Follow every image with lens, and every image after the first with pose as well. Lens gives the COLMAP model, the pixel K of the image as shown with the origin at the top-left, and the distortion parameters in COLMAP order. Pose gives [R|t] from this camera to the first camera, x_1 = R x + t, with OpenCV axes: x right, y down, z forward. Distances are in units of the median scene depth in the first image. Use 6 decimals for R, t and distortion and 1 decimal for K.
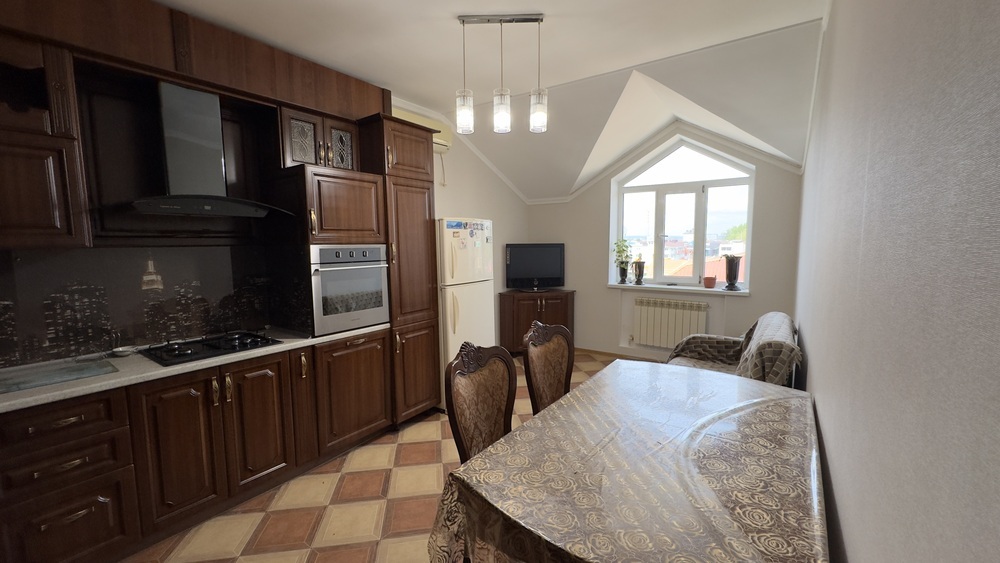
lens RADIAL K [[397.5, 0, 499.5], [0, 397.5, 281.3], [0, 0, 1]] dist [-0.003817, -0.000074]
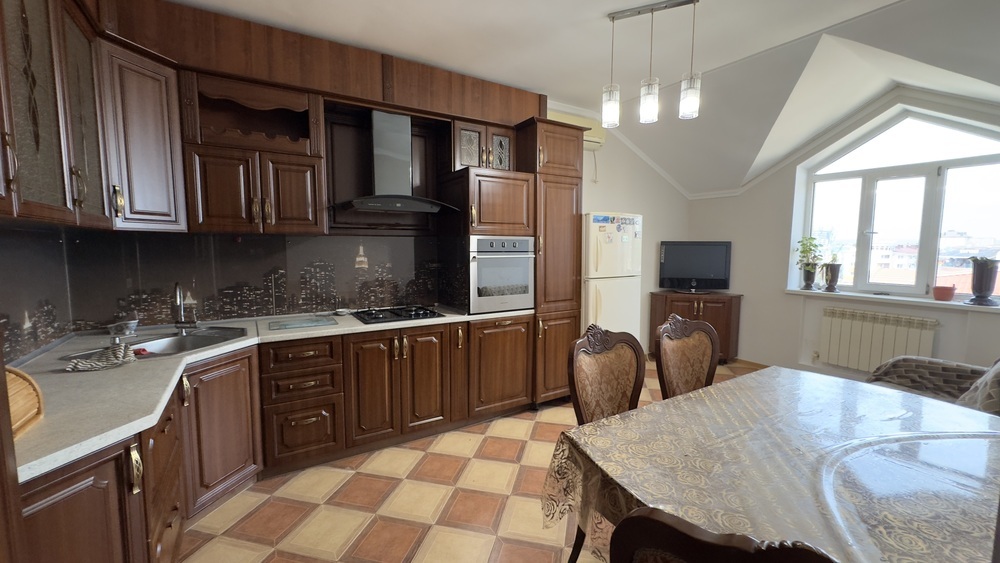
lens RADIAL K [[397.5, 0, 500.4], [0, 397.5, 281.4], [0, 0, 1]] dist [-0.003817, -0.000074]
pose [[0.923178, 0.047838, -0.381385, 0.059906], [-0.049436, 0.998762, 0.005614, 0.032711], [0.381181, 0.013672, 0.924399, -0.049112]]
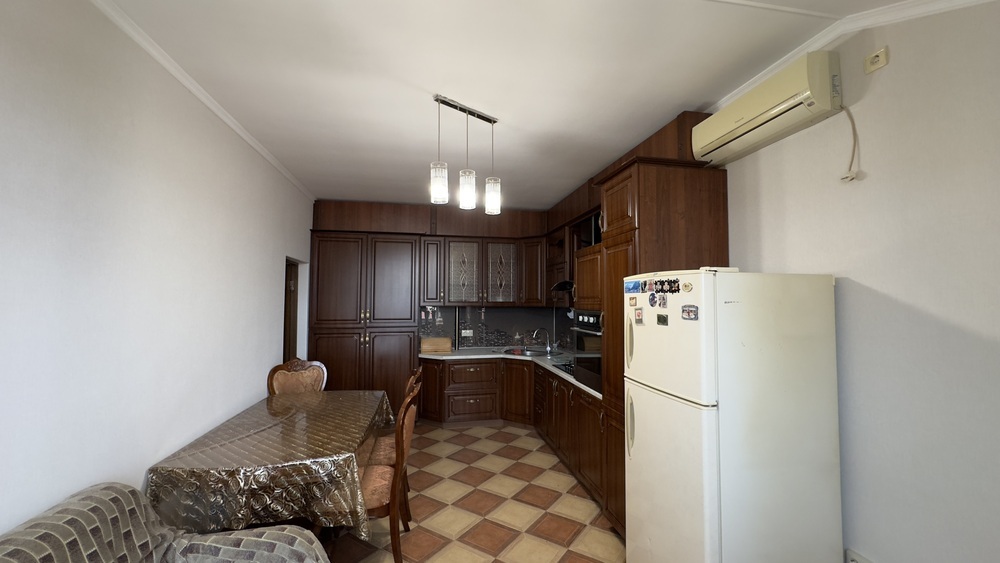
lens RADIAL K [[397.5, 0, 502.2], [0, 397.5, 281.5], [0, 0, 1]] dist [-0.003817, -0.000074]
pose [[-0.683423, -0.023295, -0.729651, 0.685421], [-0.063613, 0.997589, 0.027734, -0.209184], [0.727246, 0.065370, -0.683257, 1.736304]]
